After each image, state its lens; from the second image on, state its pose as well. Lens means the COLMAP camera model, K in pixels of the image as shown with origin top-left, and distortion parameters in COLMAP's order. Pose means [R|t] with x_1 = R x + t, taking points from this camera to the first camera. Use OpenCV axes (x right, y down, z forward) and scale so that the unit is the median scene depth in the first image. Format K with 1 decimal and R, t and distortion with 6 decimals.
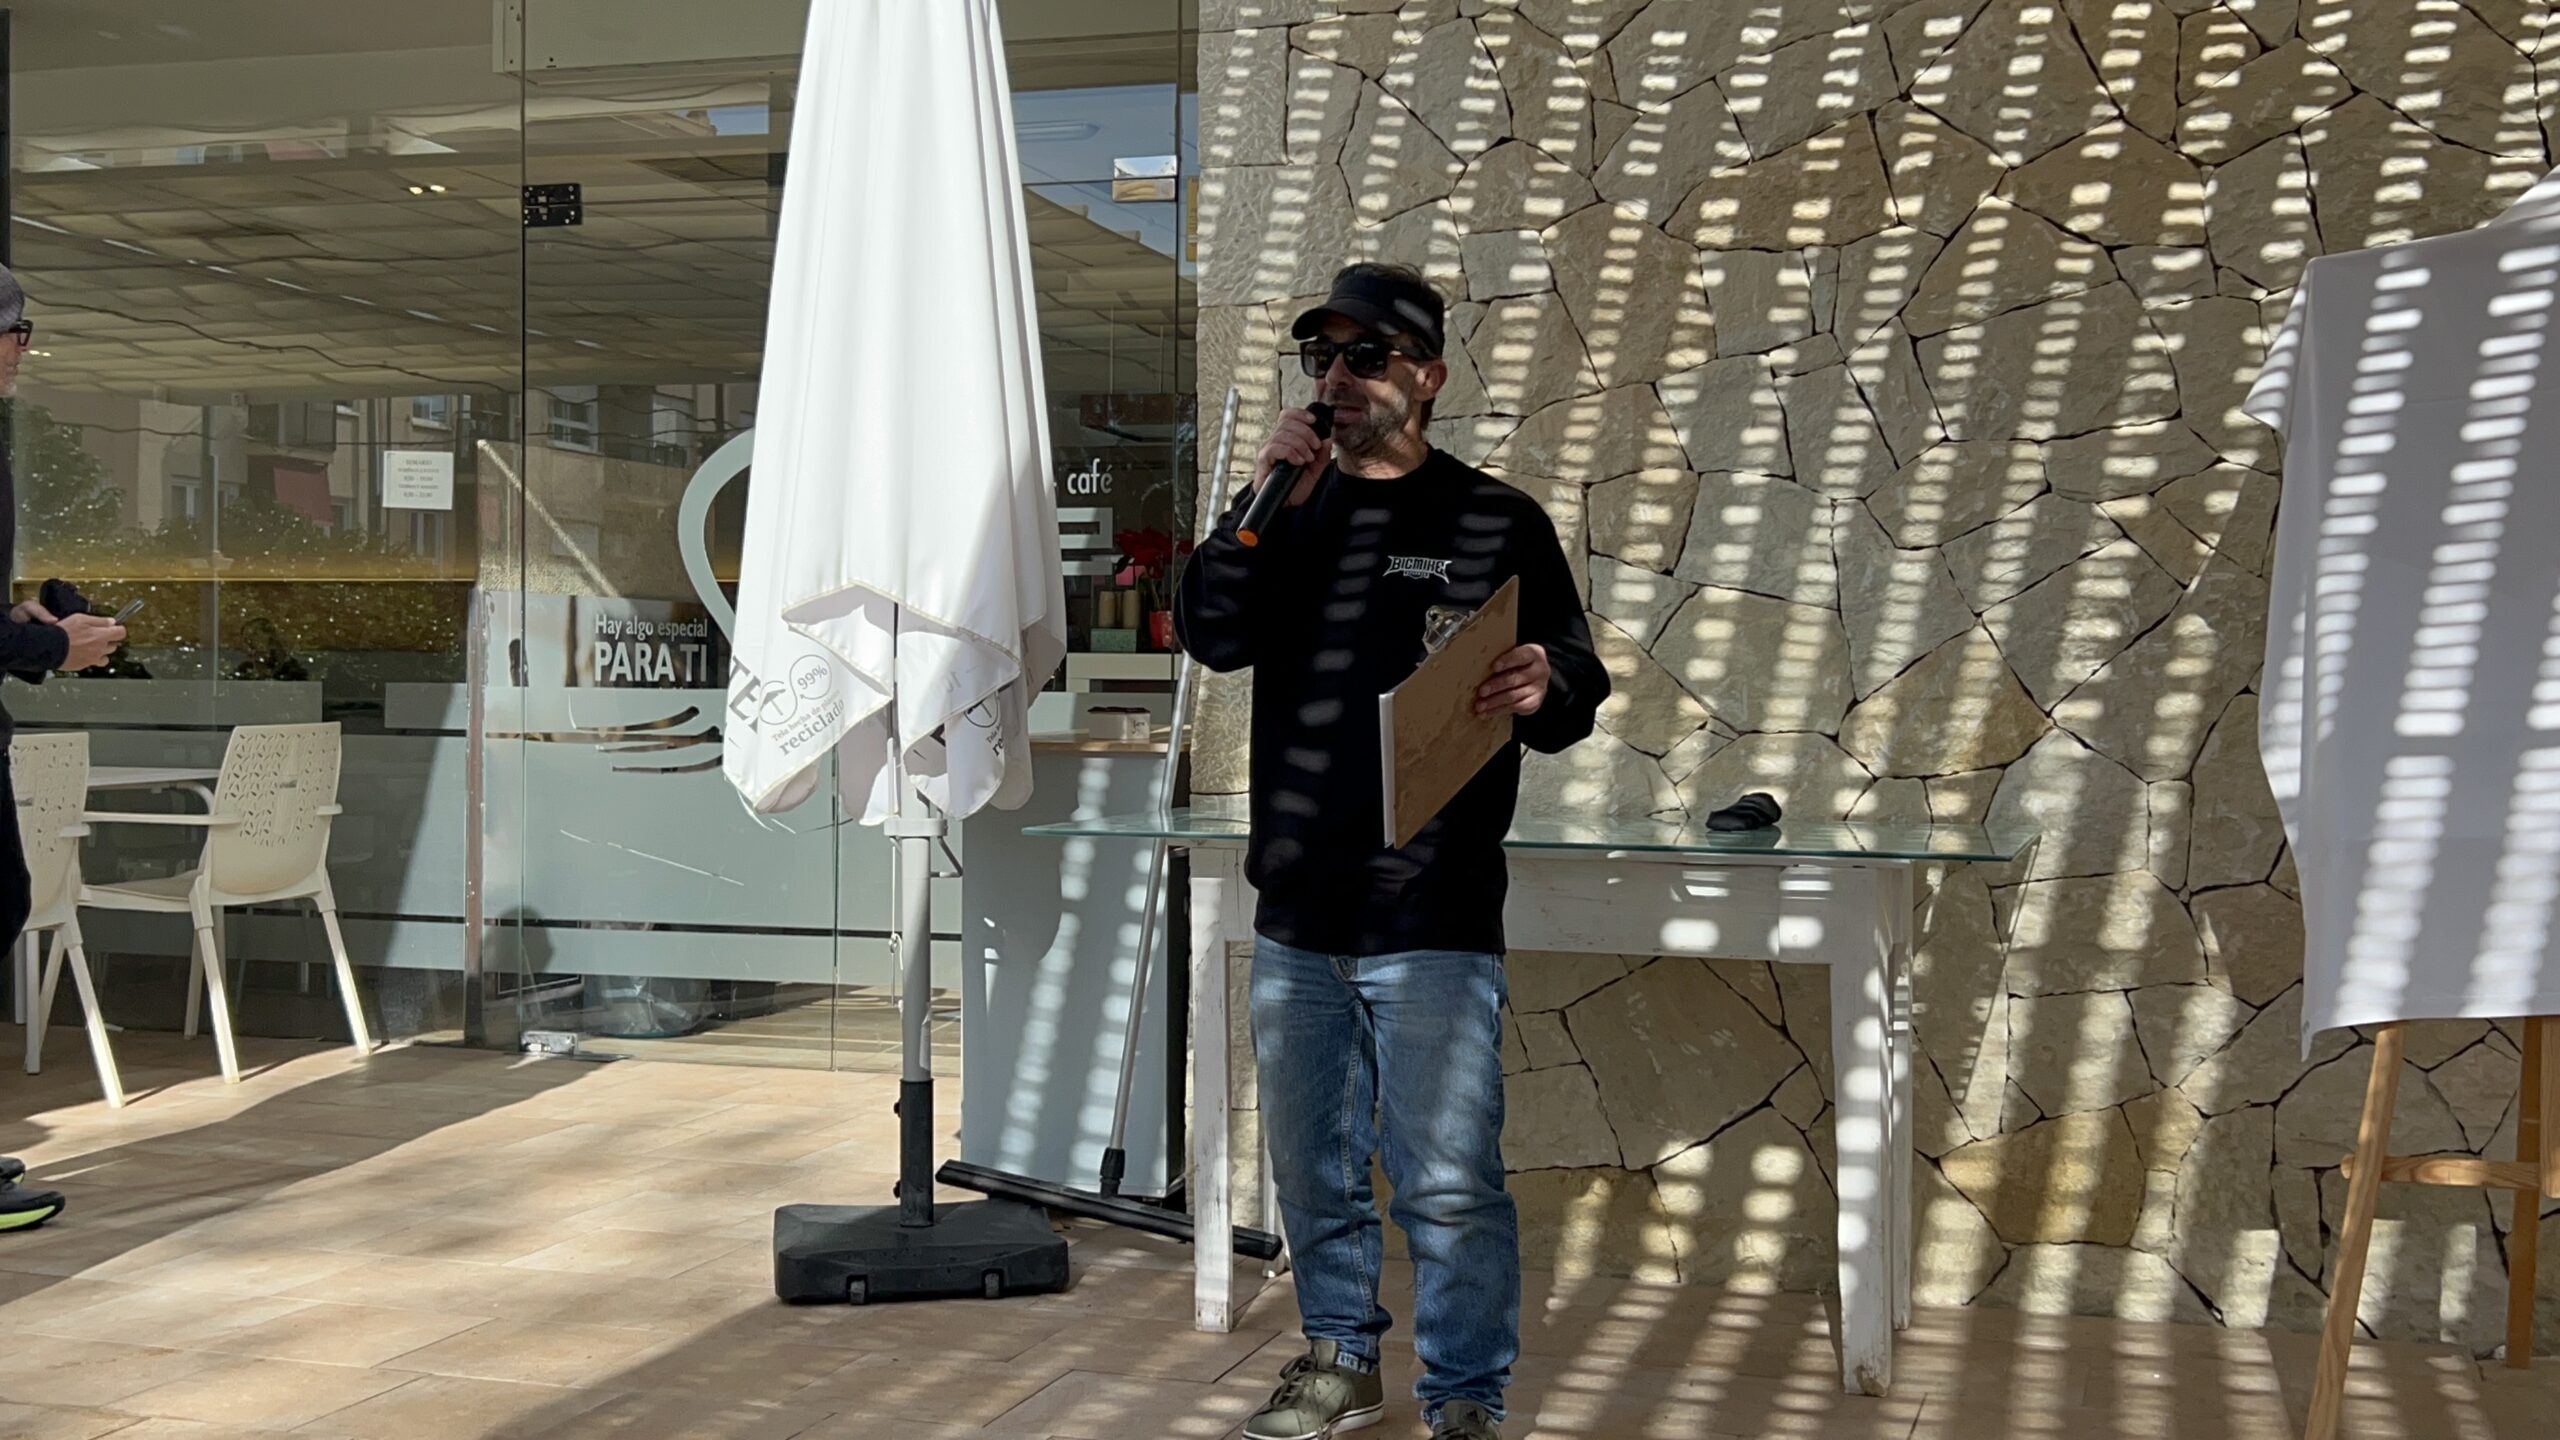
lens RADIAL K [[2779.2, 0, 1289.7], [0, 2779.2, 729.1], [0, 0, 1]] dist [0.015597, 0.000000]
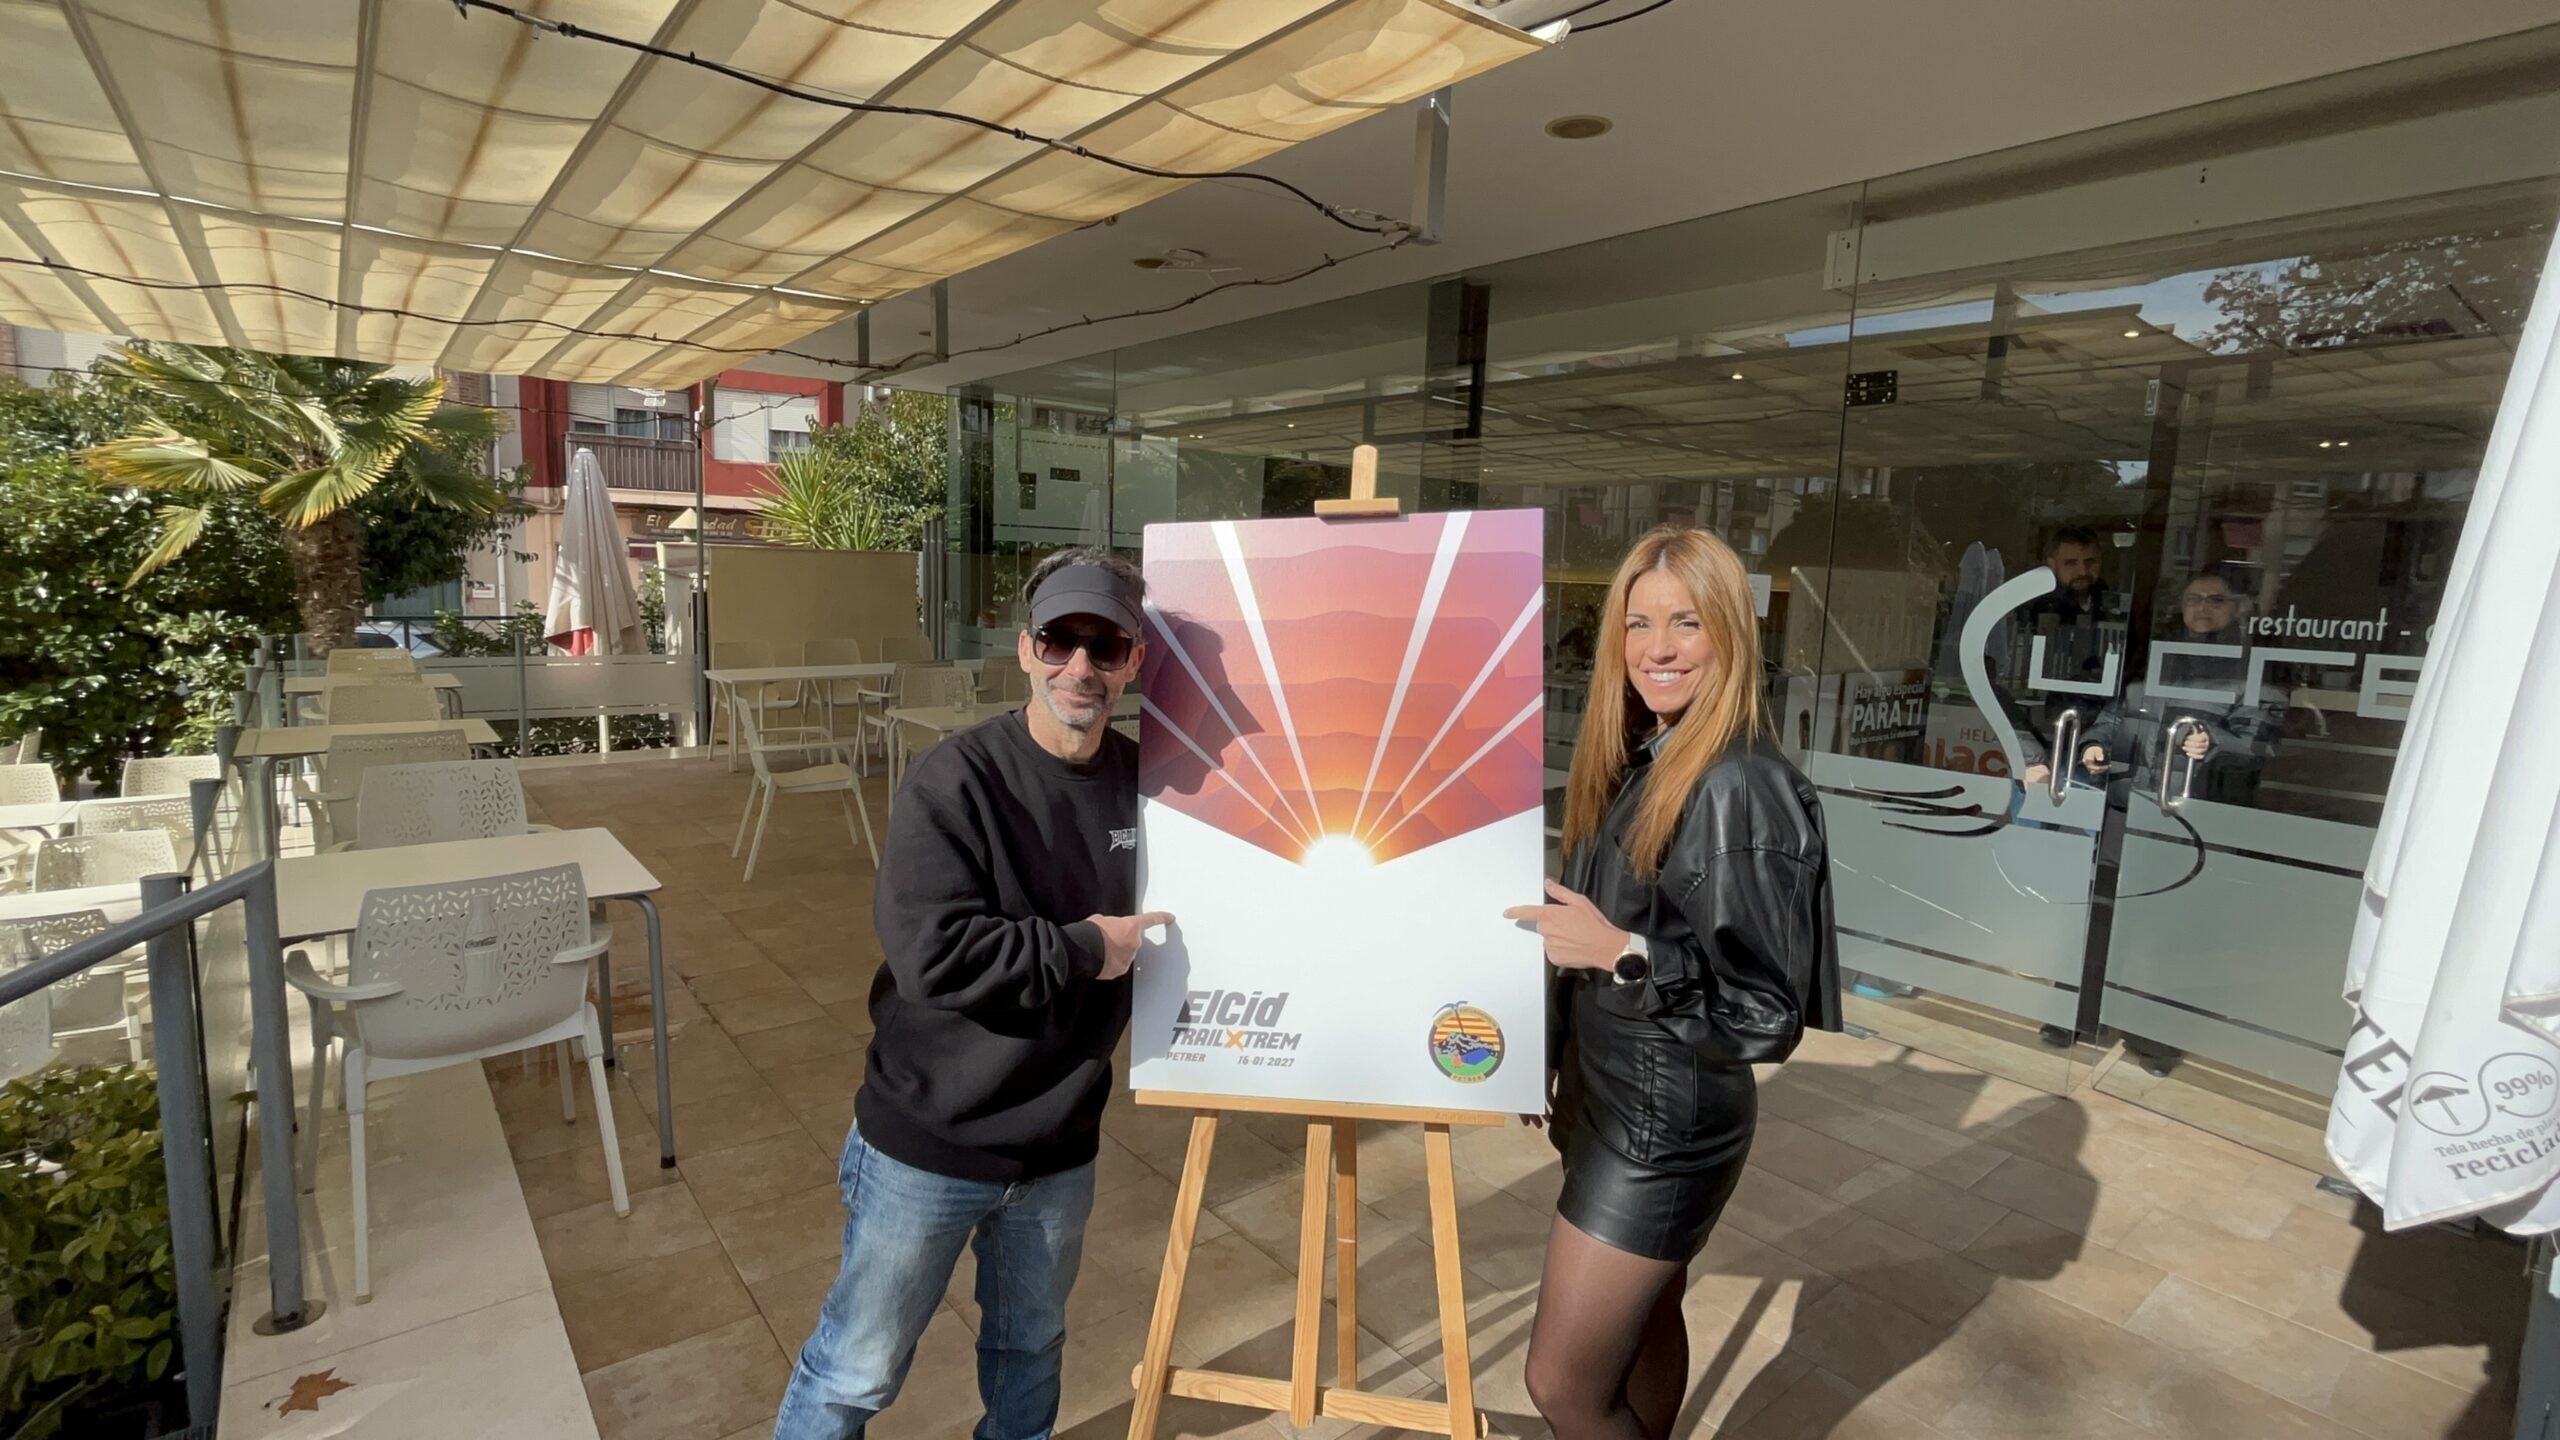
lens RADIAL K [[1182.6, 0, 1277.2], [0, 1182.6, 722.3], [0, 0, 1]] dist [-0.005397, 0.003272]
pose [[0.832466, 0.092457, -0.546307, -0.177891], [-0.037474, 0.993117, 0.110972, -0.083315], [0.552807, -0.071908, 0.830201, 0.371957]]
